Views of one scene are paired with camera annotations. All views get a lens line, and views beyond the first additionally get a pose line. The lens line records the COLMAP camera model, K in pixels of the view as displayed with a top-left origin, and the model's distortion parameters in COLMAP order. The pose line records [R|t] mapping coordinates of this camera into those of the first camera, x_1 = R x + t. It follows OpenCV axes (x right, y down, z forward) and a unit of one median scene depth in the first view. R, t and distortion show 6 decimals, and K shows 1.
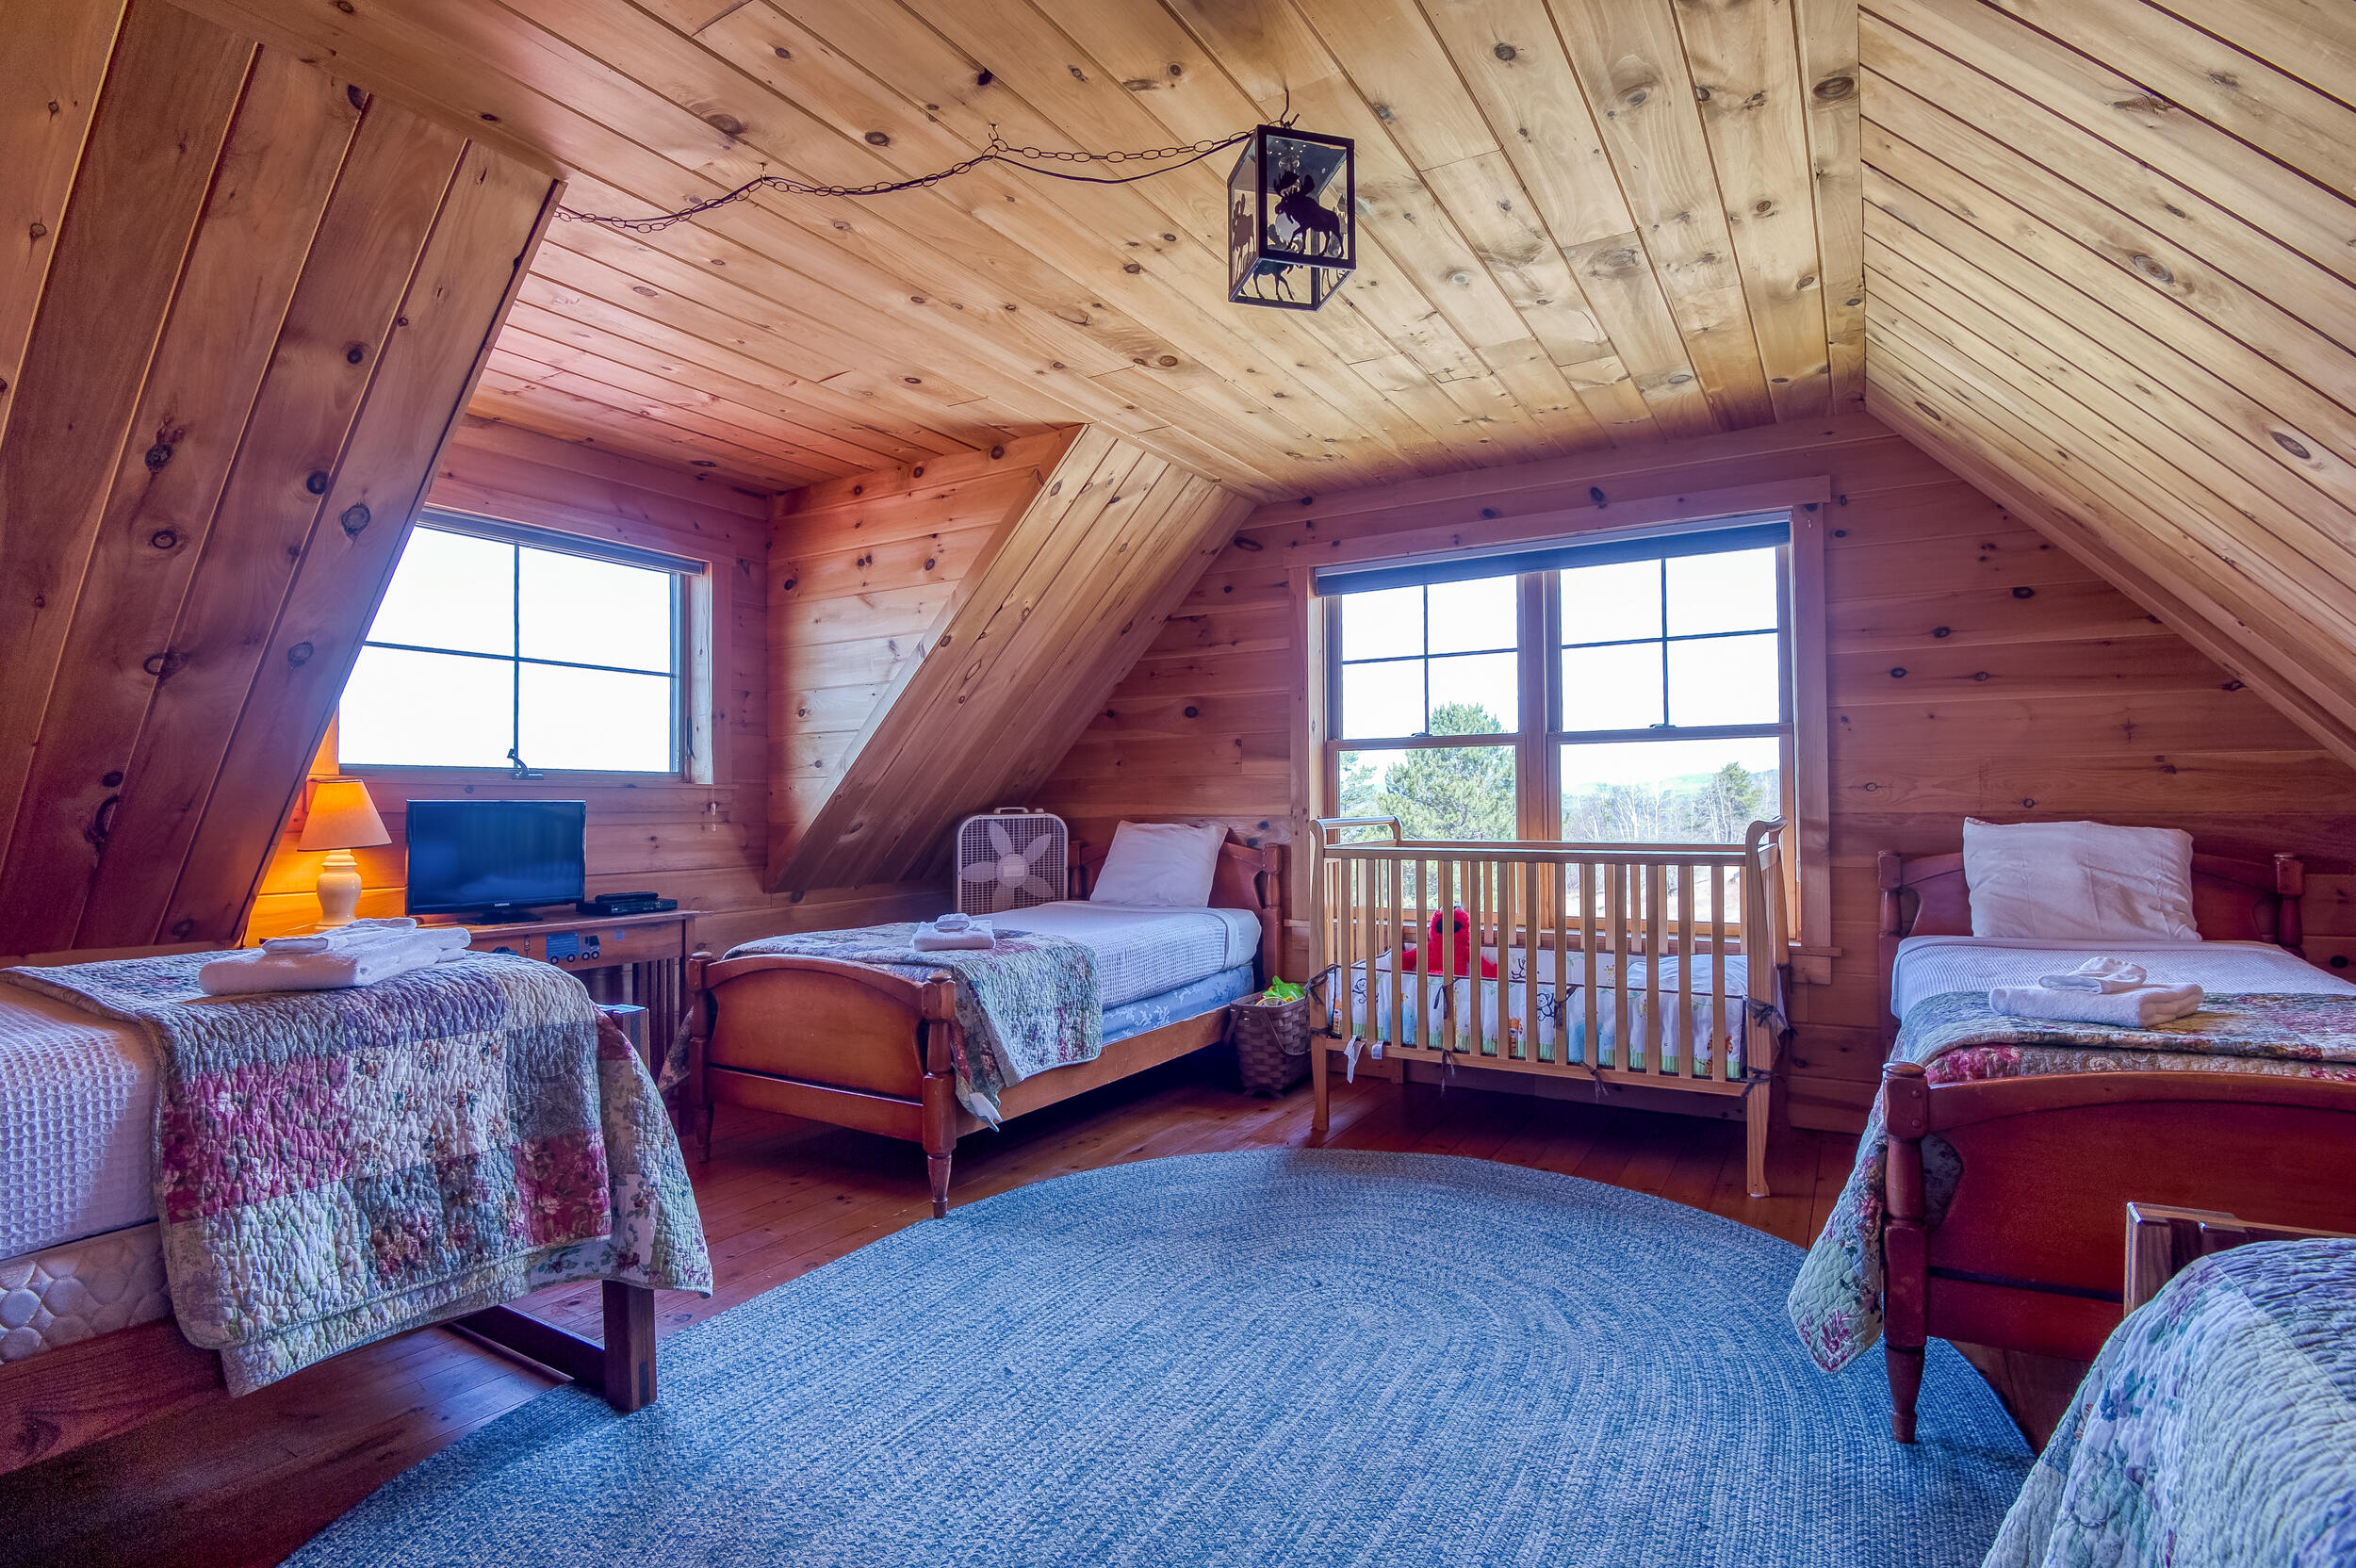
lens RADIAL K [[1110.4, 0, 1229.2], [0, 1110.4, 781.8], [0, 0, 1]] dist [-0.038403, -0.007785]
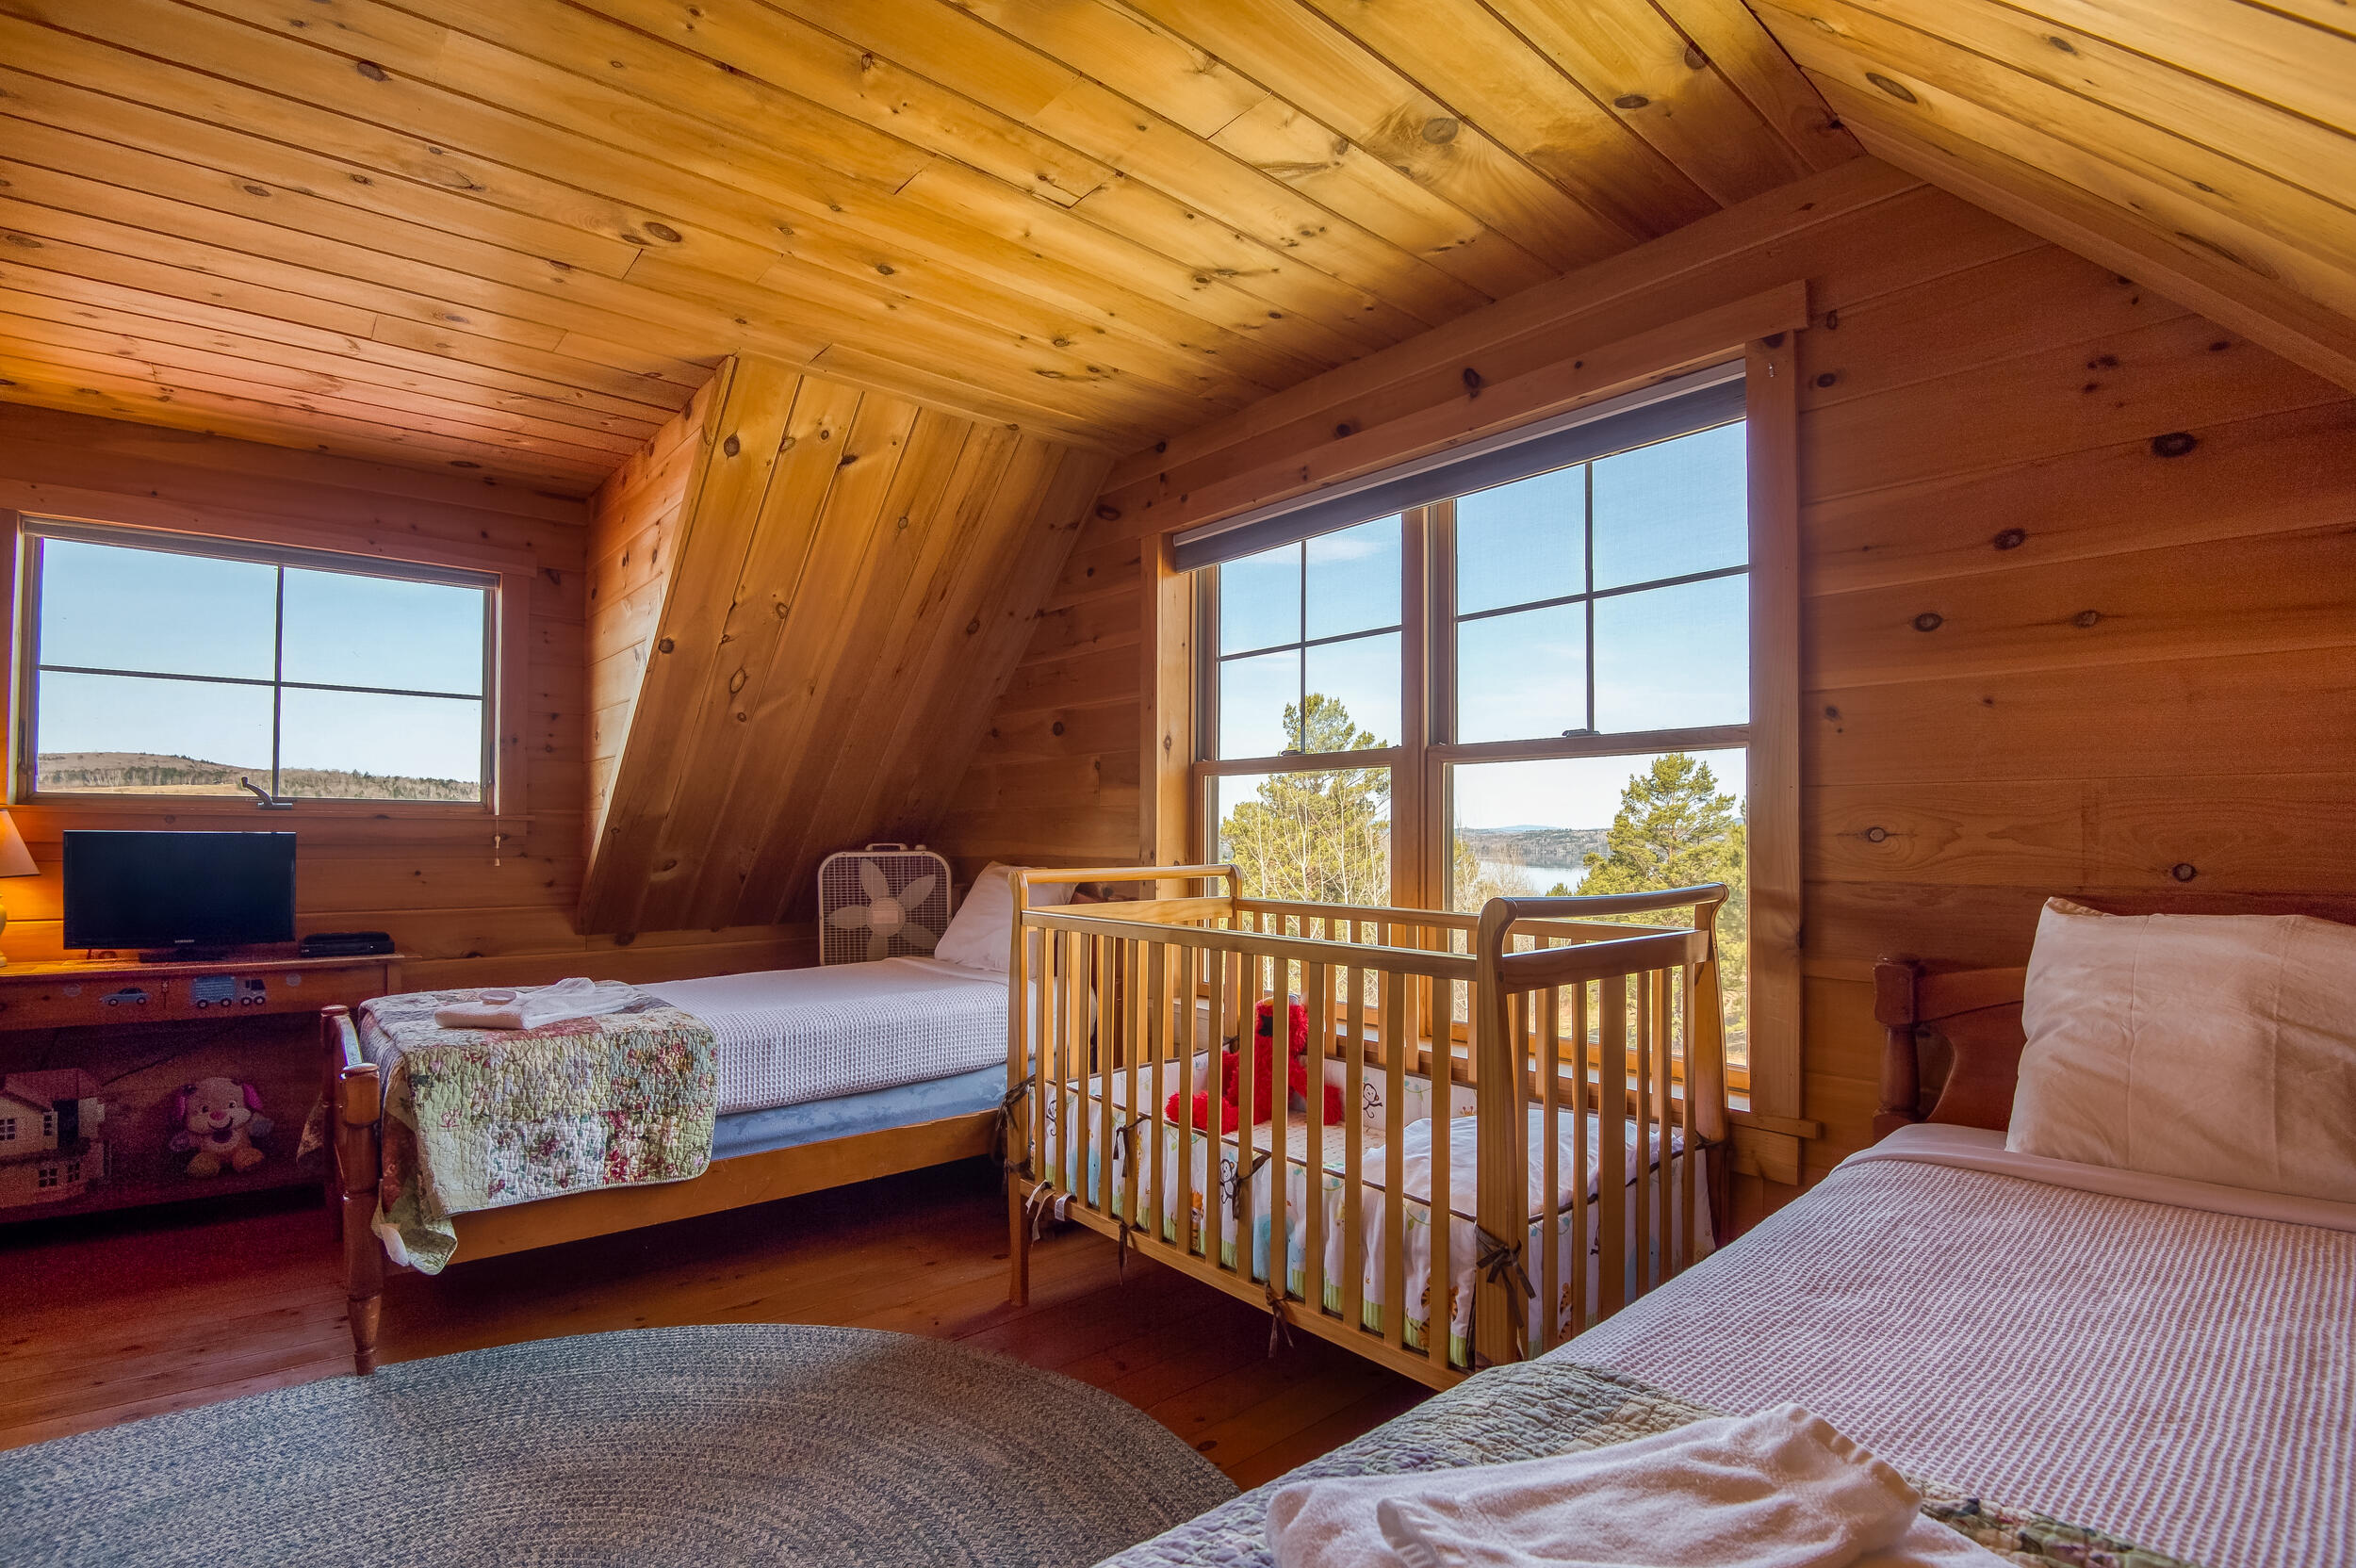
lens RADIAL K [[1110.4, 0, 1163.1], [0, 1110.4, 820.6], [0, 0, 1]] dist [-0.038403, -0.007785]
pose [[0.948790, 0.005327, -0.315861, 0.429011], [-0.001443, 0.999920, 0.012529, -0.008823], [0.315903, -0.011432, 0.948723, 0.379644]]
